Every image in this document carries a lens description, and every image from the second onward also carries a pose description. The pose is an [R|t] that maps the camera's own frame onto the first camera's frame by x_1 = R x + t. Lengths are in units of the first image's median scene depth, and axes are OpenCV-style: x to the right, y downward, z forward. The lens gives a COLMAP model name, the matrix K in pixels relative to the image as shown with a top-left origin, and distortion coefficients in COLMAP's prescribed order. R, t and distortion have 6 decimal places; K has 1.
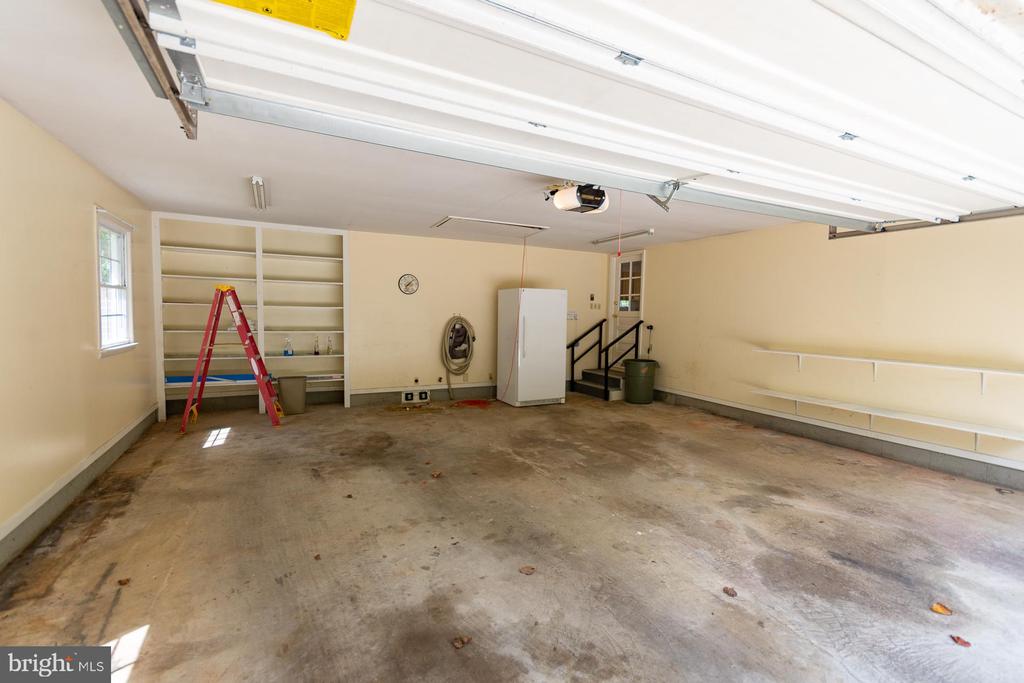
lens RADIAL K [[449.0, 0, 509.5], [0, 449.0, 338.6], [0, 0, 1]] dist [0.010505, -0.002559]
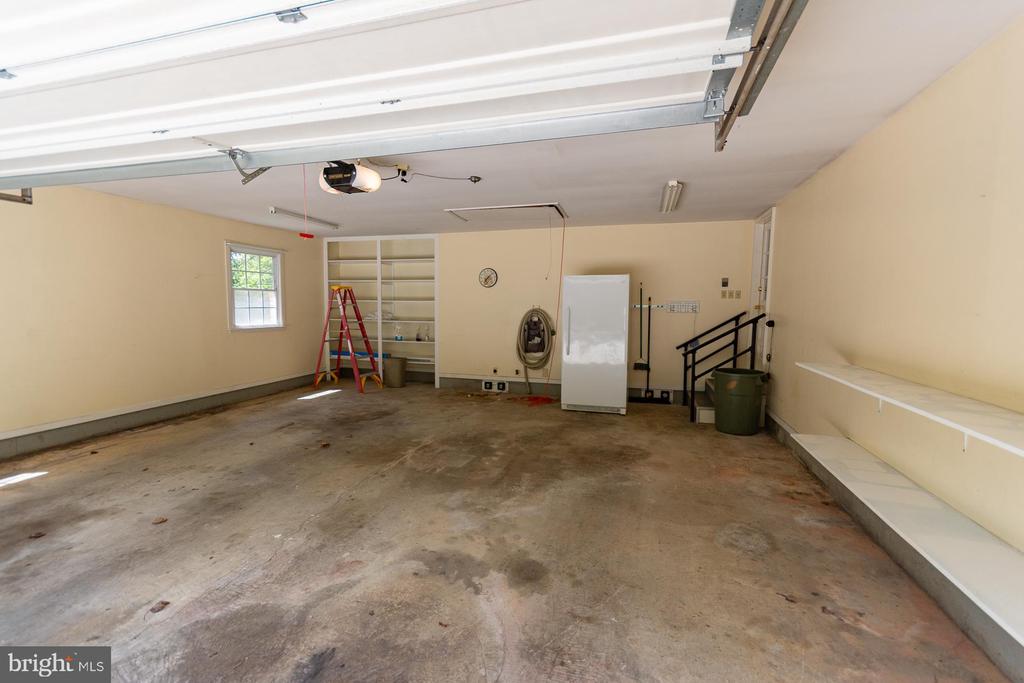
lens RADIAL K [[449.0, 0, 515.0], [0, 449.0, 342.4], [0, 0, 1]] dist [0.010505, -0.002559]
pose [[0.730892, 0.045237, -0.680993, 0.847187], [-0.034069, 0.998975, 0.029795, -0.007381], [0.681643, 0.001424, 0.731684, 0.437892]]
